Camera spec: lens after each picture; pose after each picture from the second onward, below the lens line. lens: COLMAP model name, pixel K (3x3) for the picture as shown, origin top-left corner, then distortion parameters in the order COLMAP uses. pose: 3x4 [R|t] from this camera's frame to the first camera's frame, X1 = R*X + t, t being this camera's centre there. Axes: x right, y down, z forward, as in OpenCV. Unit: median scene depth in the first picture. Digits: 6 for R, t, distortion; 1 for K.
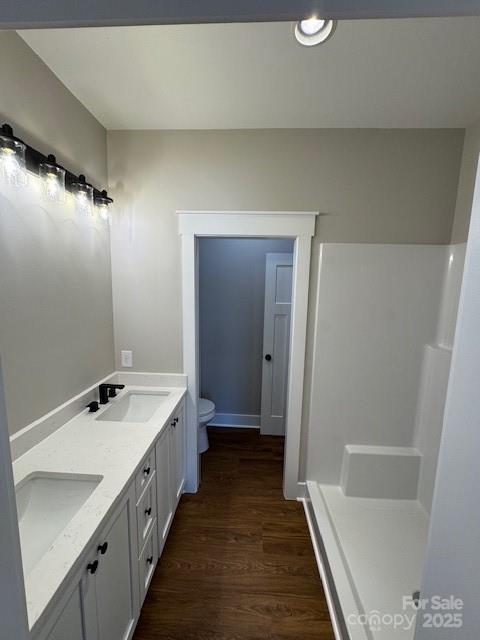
lens RADIAL K [[252.8, 0, 240.0], [0, 252.8, 320.0], [0, 0, 1]] dist [0.001206, -0.000252]
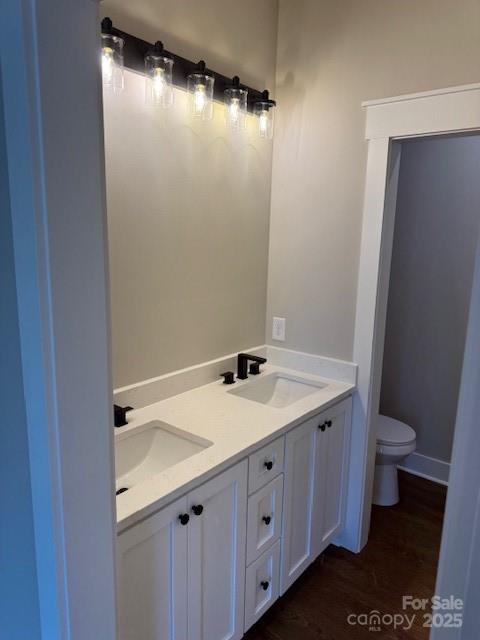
lens RADIAL K [[447.7, 0, 240.0], [0, 447.7, 320.0], [0, 0, 1]] dist [0.005696, -0.001843]
pose [[0.809424, 0.109242, -0.576974, 0.195859], [-0.083500, 0.993971, 0.071054, 0.052691], [0.581257, -0.009336, 0.813666, -0.090455]]
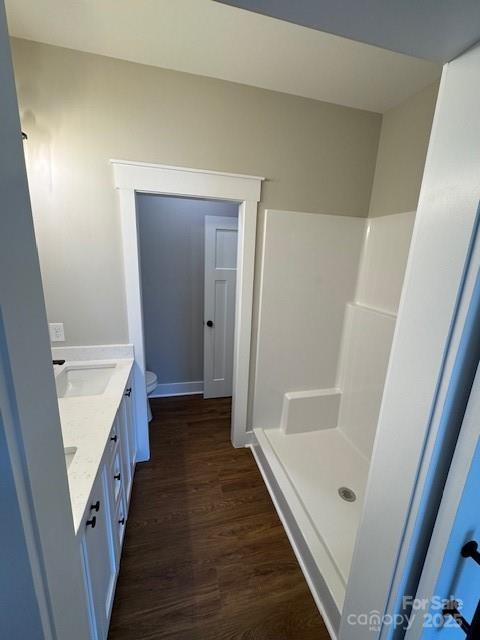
lens RADIAL K [[265.0, 0, 240.0], [0, 265.0, 320.0], [0, 0, 1]] dist [-0.000329, -0.000019]
pose [[0.955419, -0.054373, 0.290204, -0.116591], [0.020322, 0.992676, 0.119083, 0.016153], [-0.294554, -0.107877, 0.949527, -0.049812]]
